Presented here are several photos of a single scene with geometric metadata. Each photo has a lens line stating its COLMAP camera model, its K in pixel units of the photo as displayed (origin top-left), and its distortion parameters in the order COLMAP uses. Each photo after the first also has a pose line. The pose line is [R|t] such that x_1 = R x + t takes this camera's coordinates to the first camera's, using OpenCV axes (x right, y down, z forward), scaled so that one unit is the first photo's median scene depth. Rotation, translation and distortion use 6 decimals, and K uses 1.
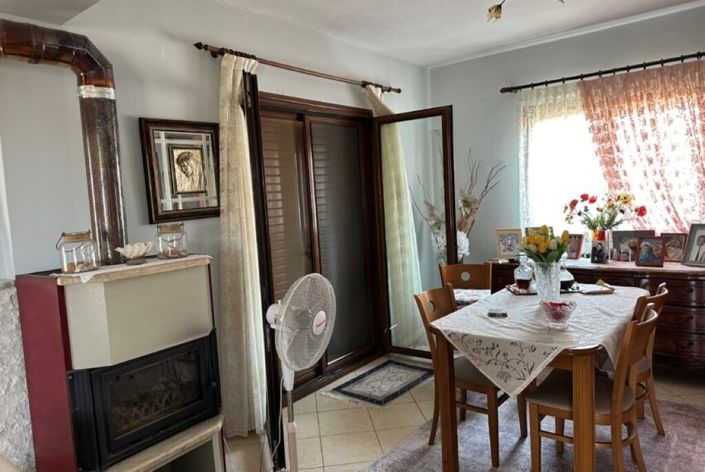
lens RADIAL K [[491.7, 0, 352.5], [0, 491.7, 236.0], [0, 0, 1]] dist [0.050540, -0.057754]
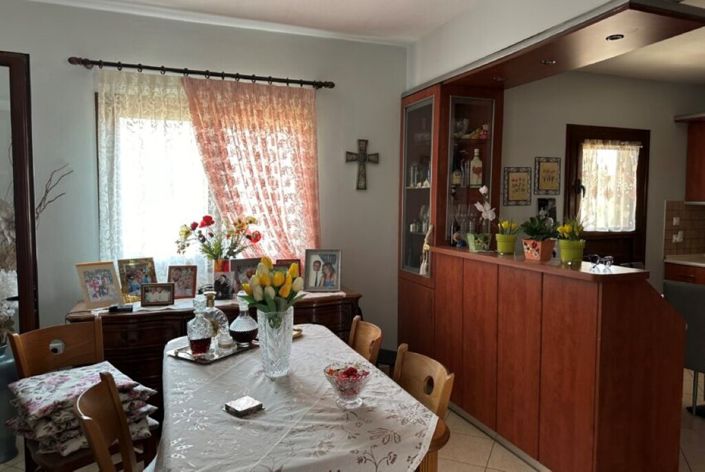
lens RADIAL K [[491.7, 0, 352.5], [0, 491.7, 236.0], [0, 0, 1]] dist [0.050540, -0.057754]
pose [[0.499259, -0.001485, 0.866452, -0.112254], [0.043334, 0.998790, -0.023258, -0.022582], [-0.865369, 0.049159, 0.498719, 0.391181]]
